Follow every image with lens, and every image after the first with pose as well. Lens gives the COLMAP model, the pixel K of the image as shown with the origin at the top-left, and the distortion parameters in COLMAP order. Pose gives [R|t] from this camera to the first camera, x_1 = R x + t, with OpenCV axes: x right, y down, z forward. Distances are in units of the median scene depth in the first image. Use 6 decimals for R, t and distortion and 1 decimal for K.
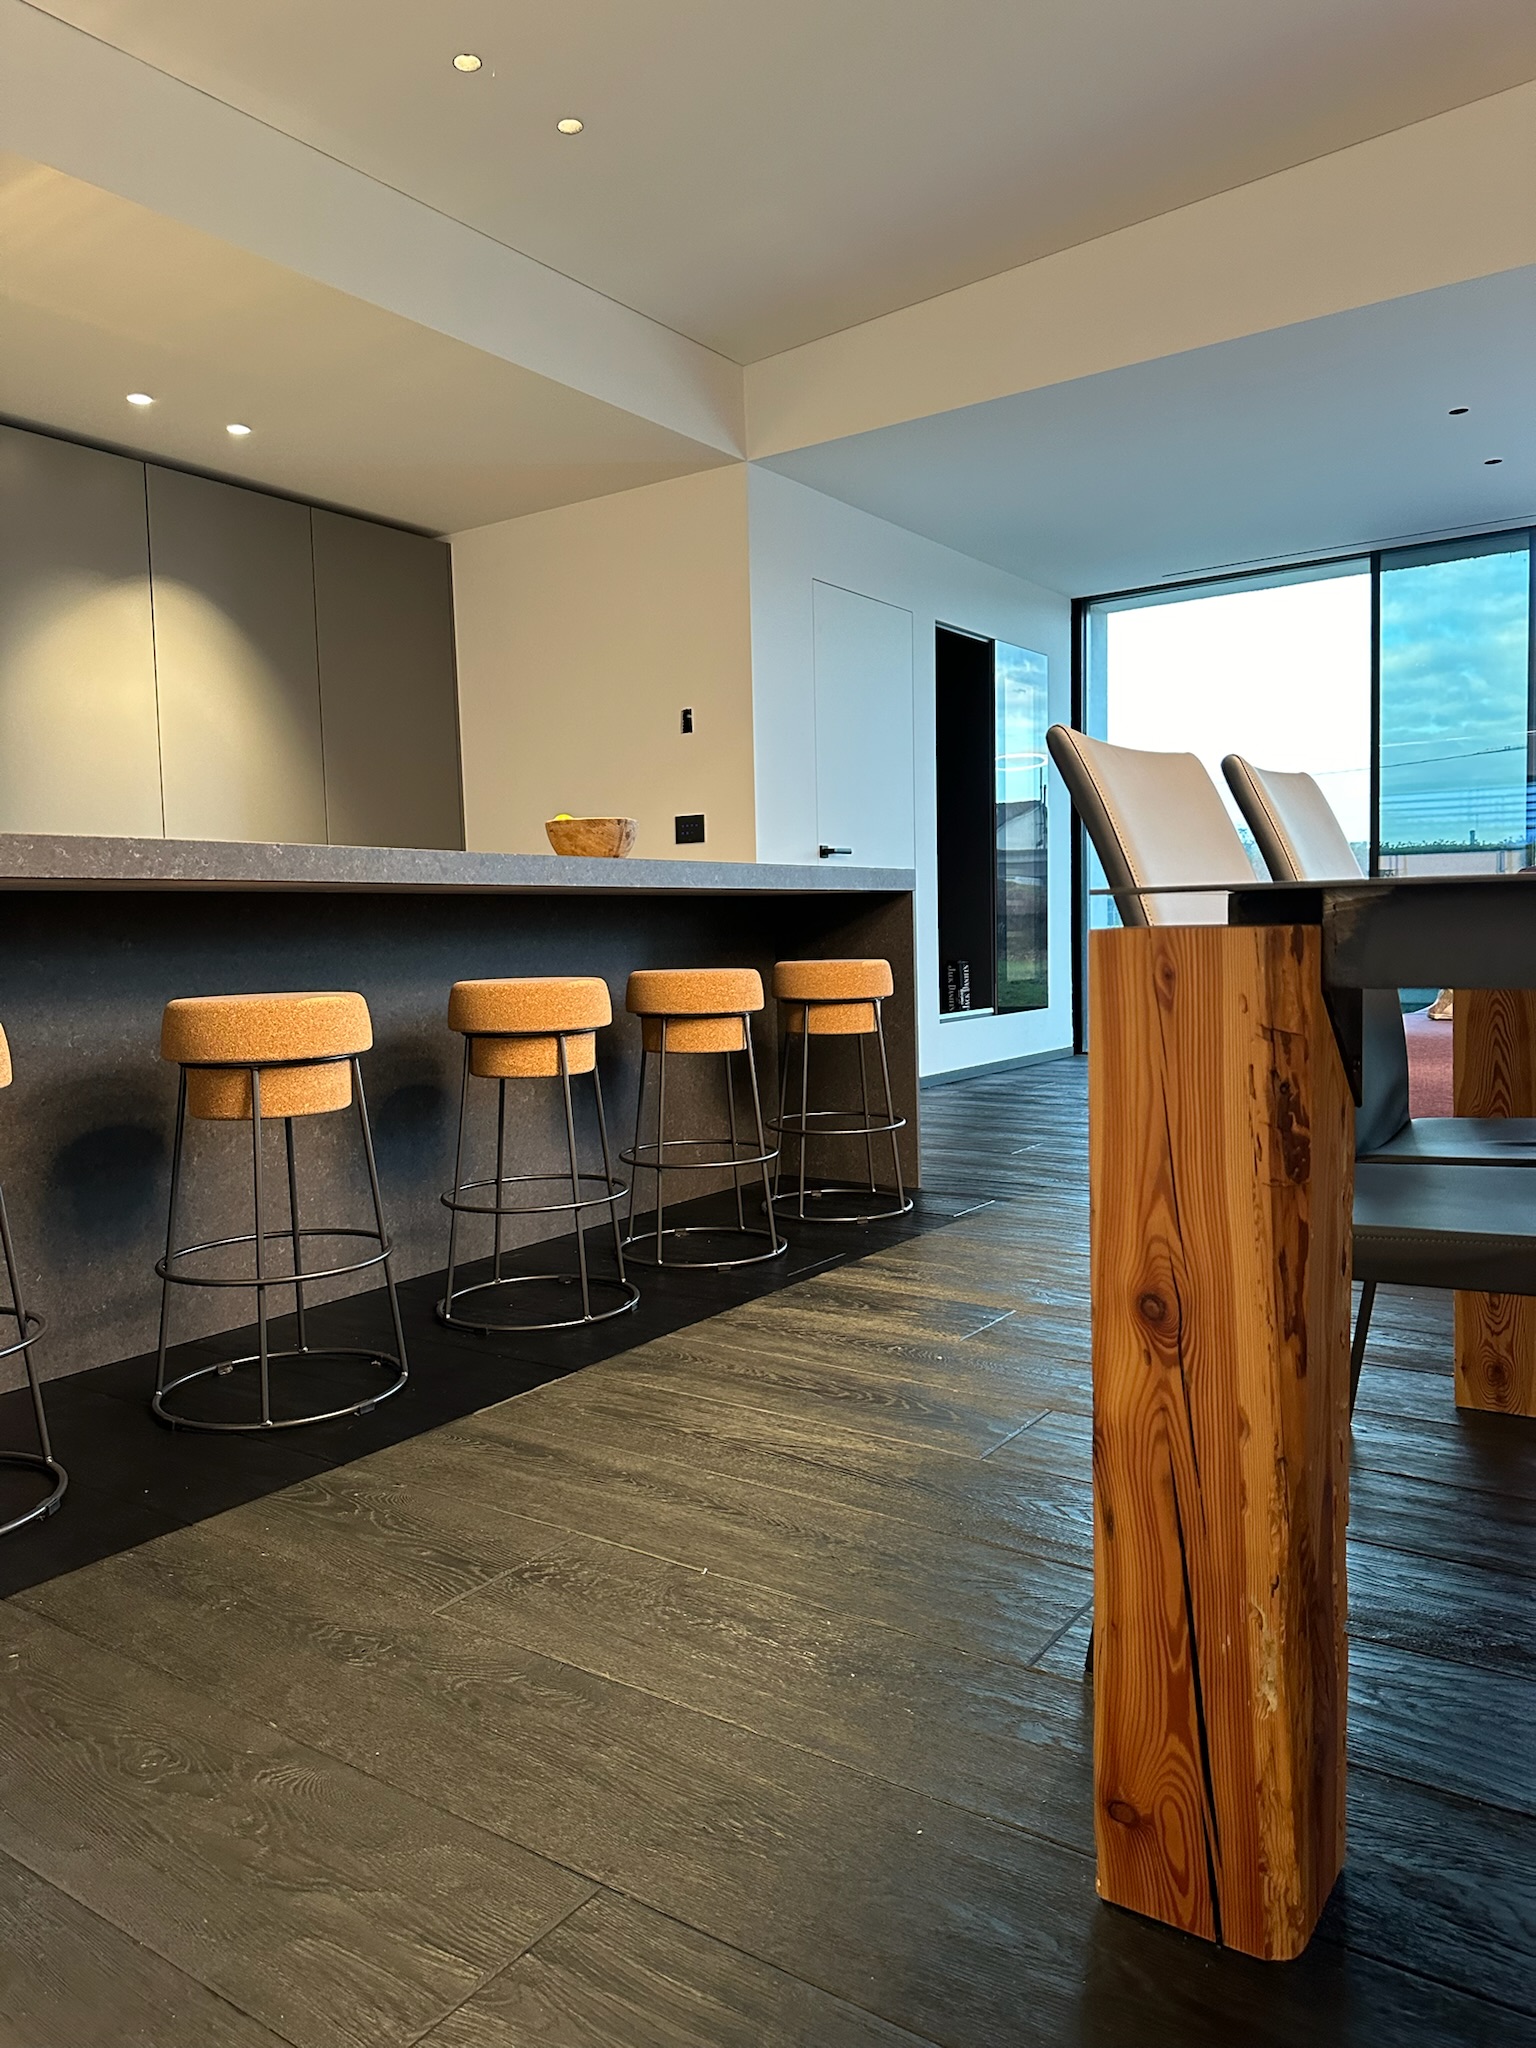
lens RADIAL K [[1426.7, 0, 758.6], [0, 1426.7, 1021.8], [0, 0, 1]] dist [0.116072, -0.166237]
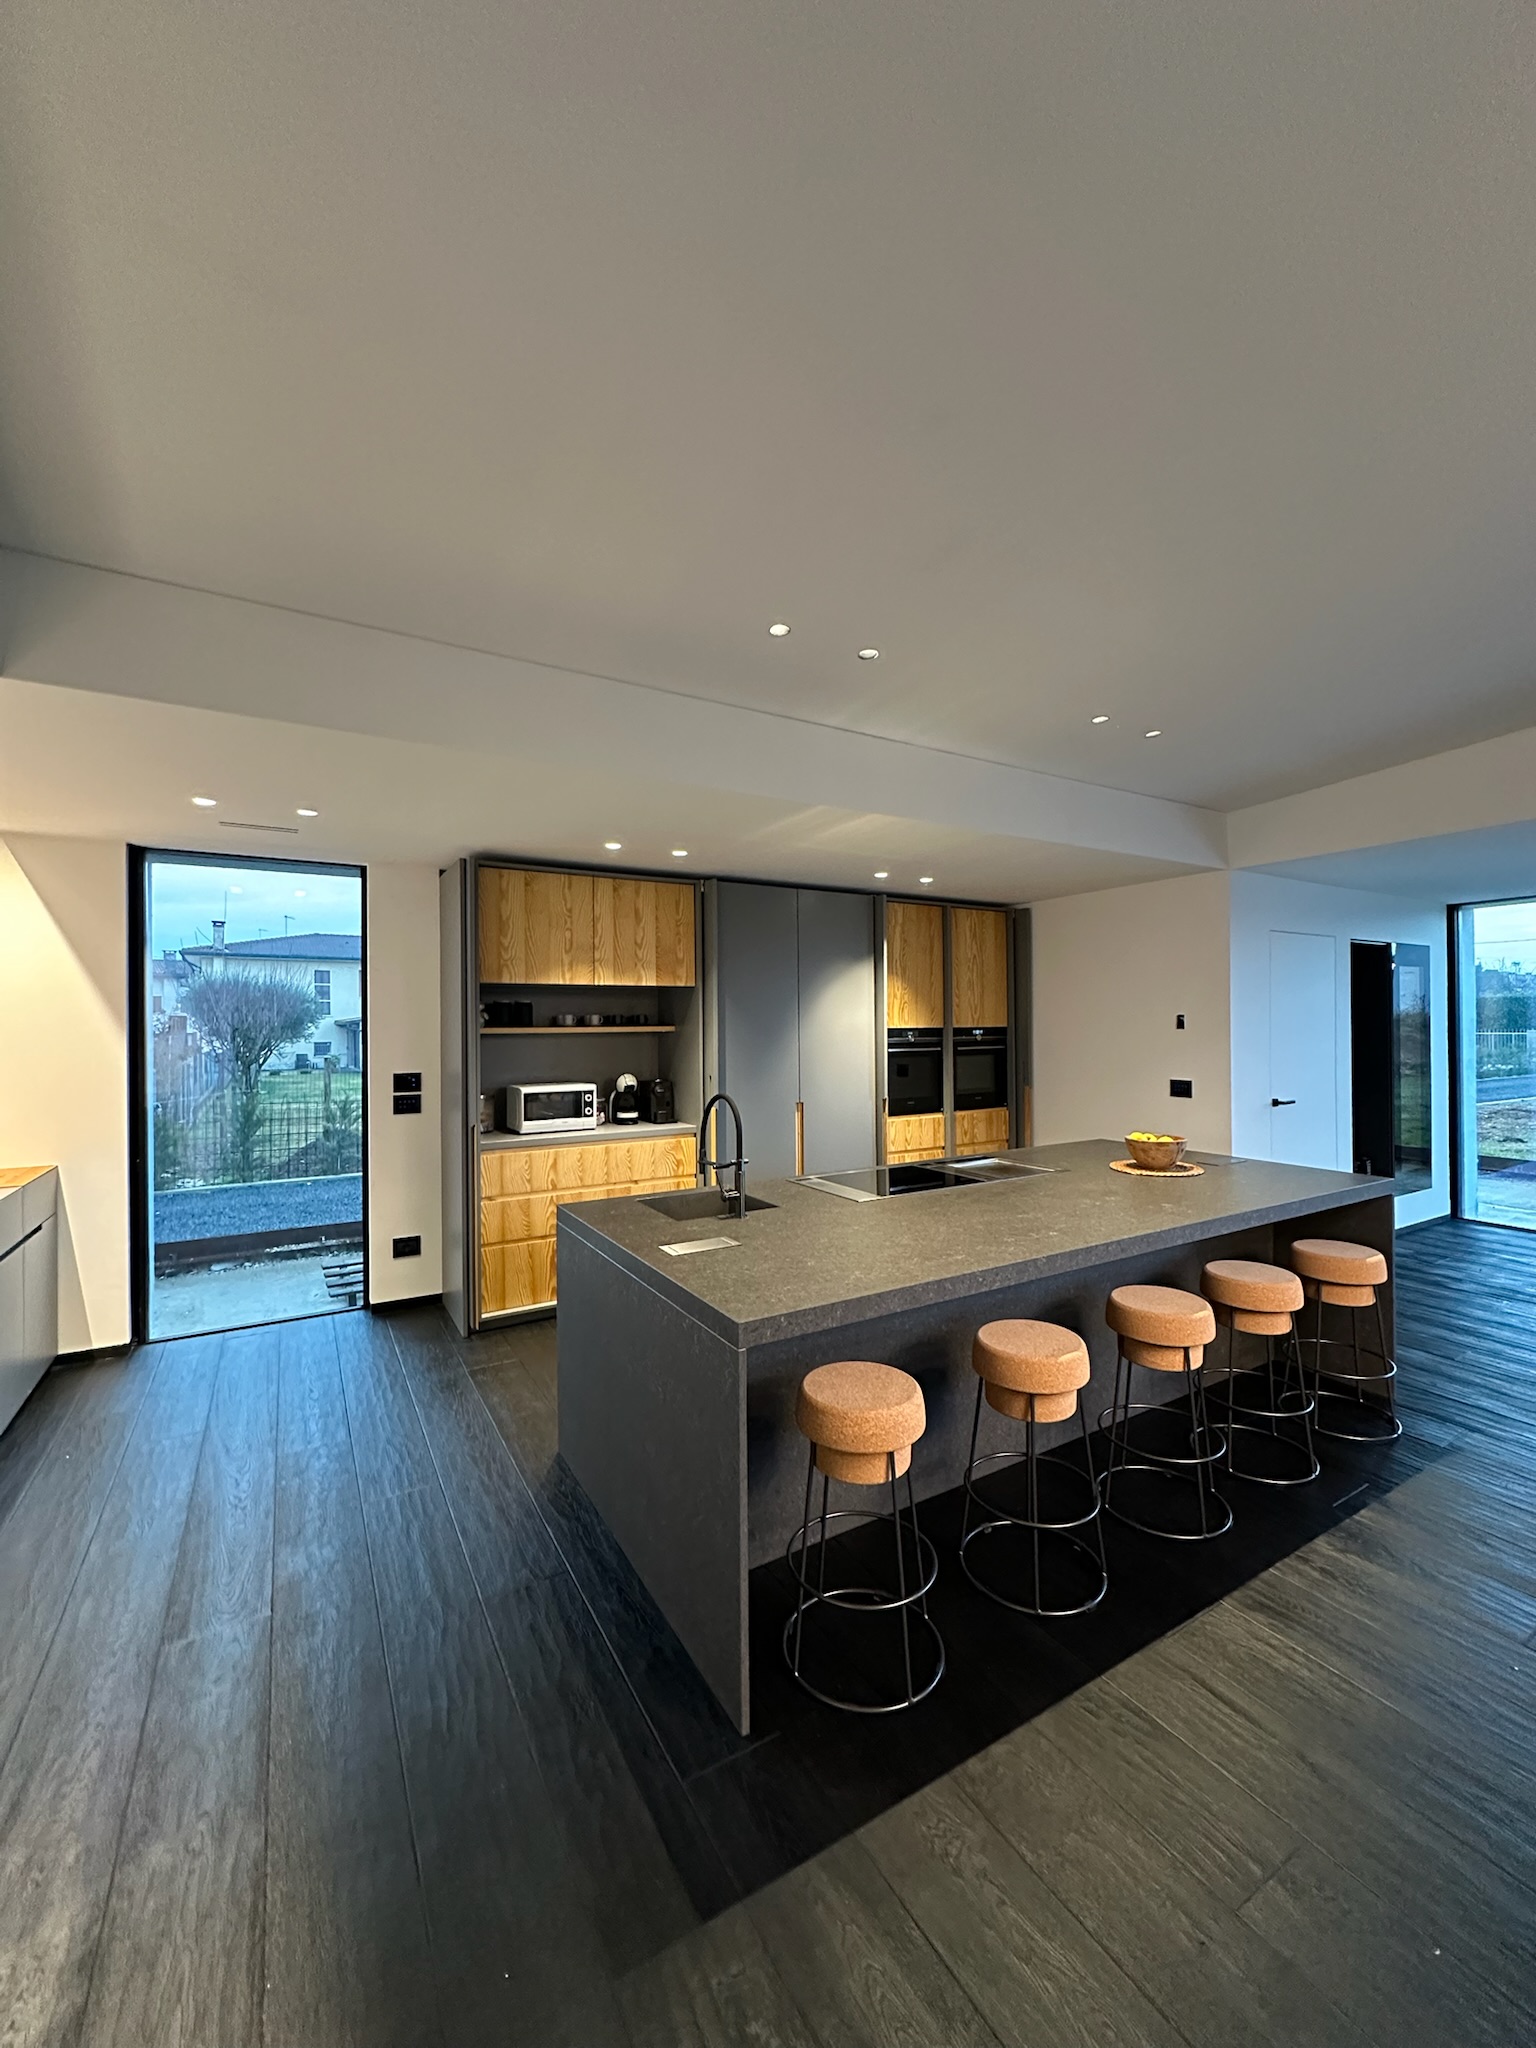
lens RADIAL K [[819.5, 0, 774.8], [0, 819.5, 1021.9], [0, 0, 1]] dist [-0.001768, -0.000065]
pose [[0.915160, 0.014881, -0.402817, -0.191411], [-0.041907, 0.997416, -0.058361, -0.272045], [0.400907, 0.070290, 0.913418, -0.042373]]
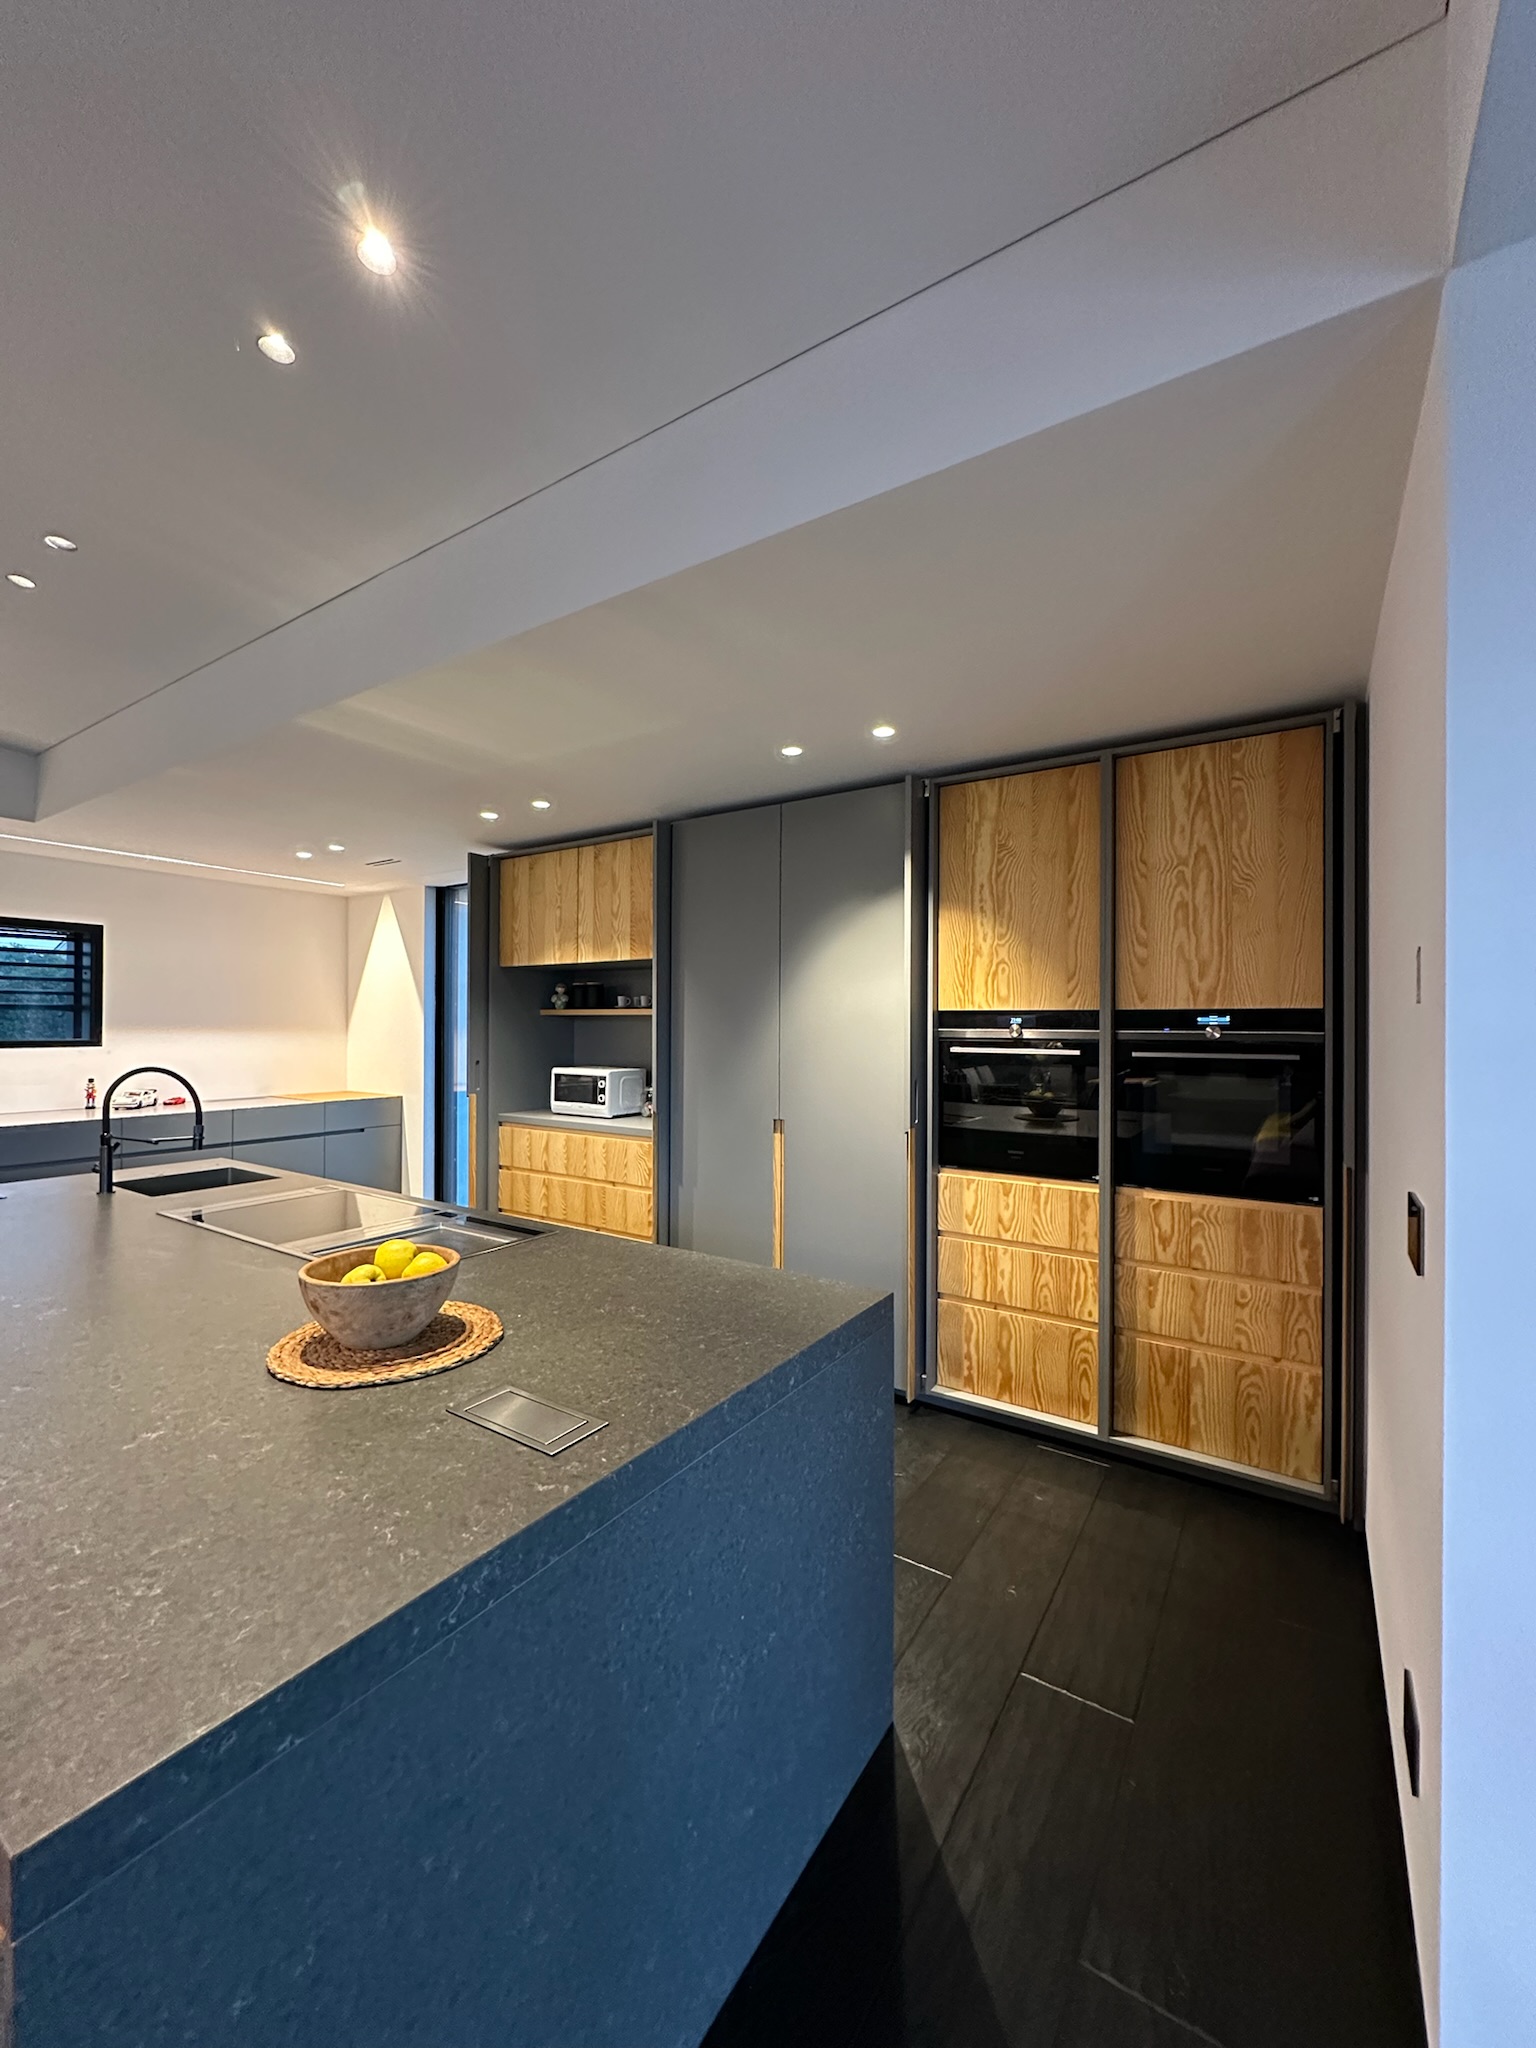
lens RADIAL K [[813.7, 0, 770.3], [0, 813.7, 1020.7], [0, 0, 1]] dist [-0.003543, -0.000298]
pose [[0.036263, 0.019759, -0.999147, 0.345868], [-0.074894, 0.997047, 0.016999, -0.369719], [0.996532, 0.074213, 0.037635, 1.587621]]
